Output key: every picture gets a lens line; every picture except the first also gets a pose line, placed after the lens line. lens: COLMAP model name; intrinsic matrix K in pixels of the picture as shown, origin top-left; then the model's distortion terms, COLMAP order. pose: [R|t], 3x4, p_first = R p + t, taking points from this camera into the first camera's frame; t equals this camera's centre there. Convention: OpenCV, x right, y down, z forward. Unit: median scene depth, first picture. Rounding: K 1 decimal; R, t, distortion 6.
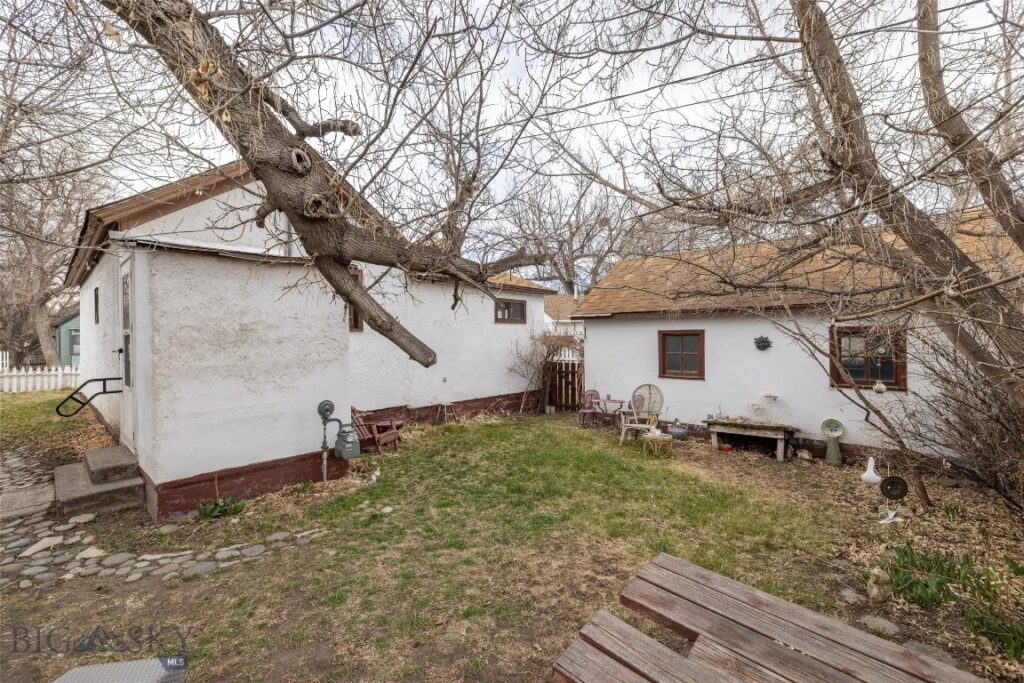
lens RADIAL K [[425.3, 0, 512.4], [0, 425.3, 341.3], [0, 0, 1]] dist [0.007661, -0.000987]
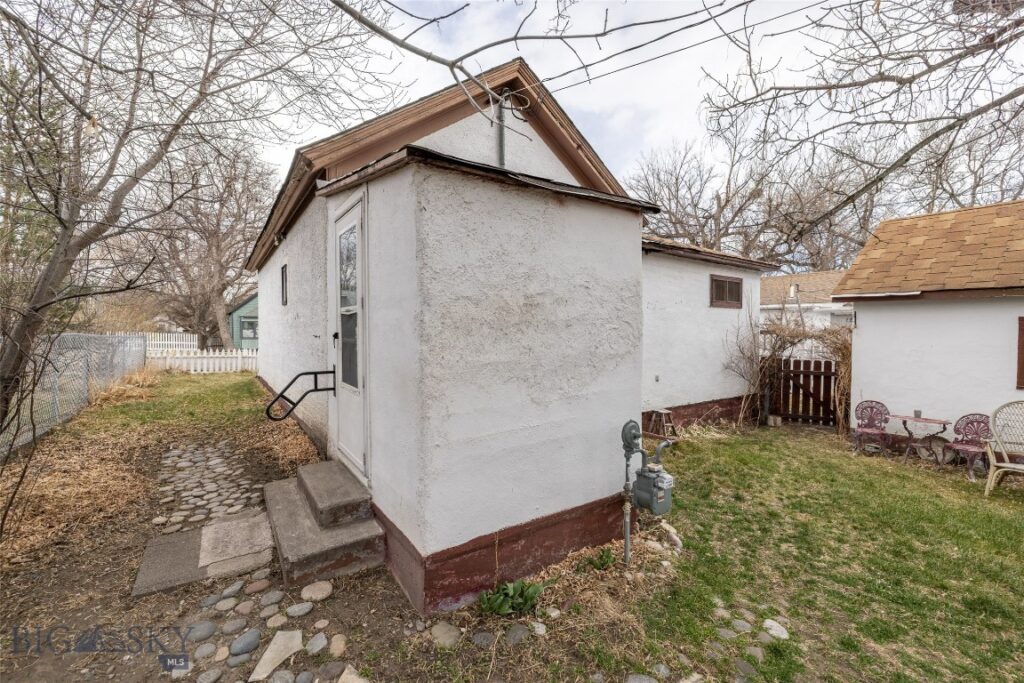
lens RADIAL K [[425.3, 0, 511.1], [0, 425.3, 340.8], [0, 0, 1]] dist [0.007661, -0.000987]
pose [[0.974349, 0.016845, -0.224410, -0.443325], [-0.011646, 0.999633, 0.024471, 0.009511], [0.224740, -0.021230, 0.974188, 0.338391]]
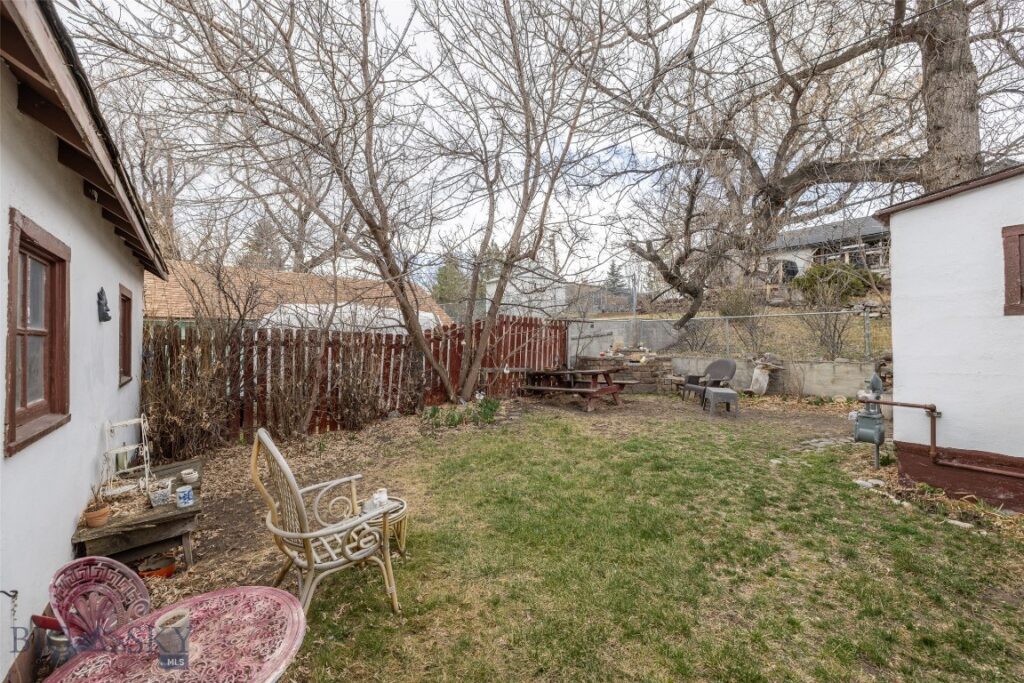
lens RADIAL K [[425.3, 0, 511.7], [0, 425.3, 343.0], [0, 0, 1]] dist [0.007661, -0.000987]
pose [[-0.983472, 0.000356, 0.181059, 0.160696], [0.000289, 1.000000, -0.000395, 0.067762], [-0.181059, -0.000336, -0.983472, 1.936378]]
